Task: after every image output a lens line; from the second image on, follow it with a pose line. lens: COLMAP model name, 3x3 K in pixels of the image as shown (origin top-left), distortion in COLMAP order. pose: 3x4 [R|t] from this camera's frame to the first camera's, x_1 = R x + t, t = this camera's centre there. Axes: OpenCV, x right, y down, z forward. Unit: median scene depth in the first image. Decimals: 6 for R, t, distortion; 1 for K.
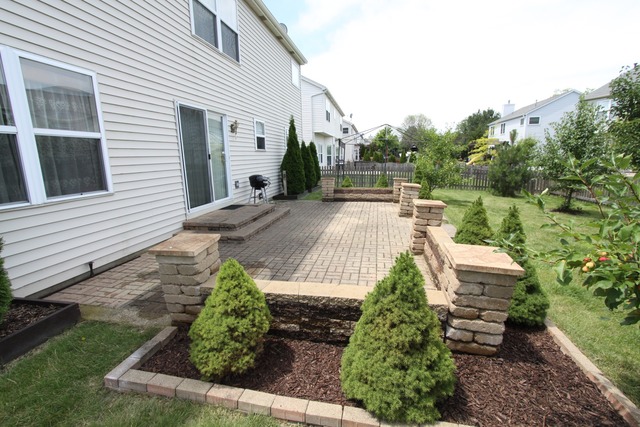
lens RADIAL K [[294.3, 0, 318.8], [0, 294.3, 214.2], [0, 0, 1]] dist [-0.016792, 0.003247]
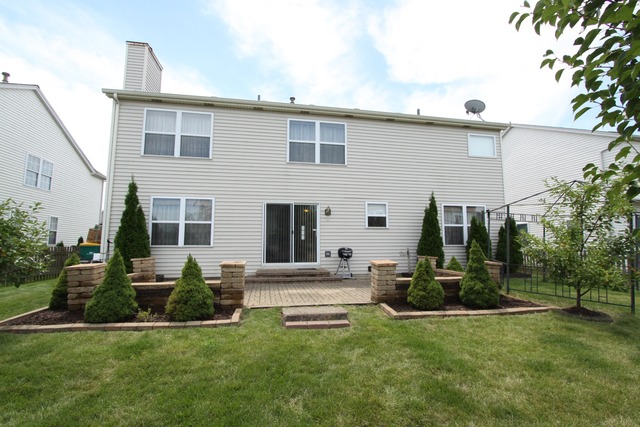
lens RADIAL K [[294.3, 0, 320.7], [0, 294.3, 213.8], [0, 0, 1]] dist [-0.016792, 0.003247]
pose [[0.361307, -0.083366, -0.928713, 1.773995], [-0.186909, 0.969306, -0.159724, -0.116348], [0.913522, 0.231294, 0.334635, 0.962623]]
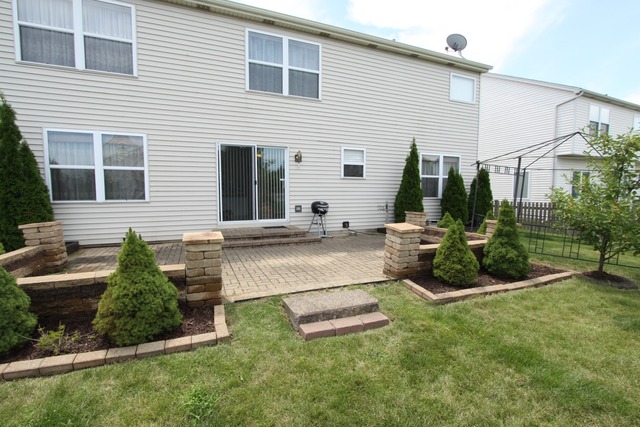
lens RADIAL K [[294.3, 0, 319.4], [0, 294.3, 213.4], [0, 0, 1]] dist [-0.016792, 0.003247]
pose [[0.551389, 0.079526, -0.830449, 1.284647], [-0.173565, 0.984600, -0.020953, -0.144715], [0.815994, 0.155690, 0.556700, 0.890532]]
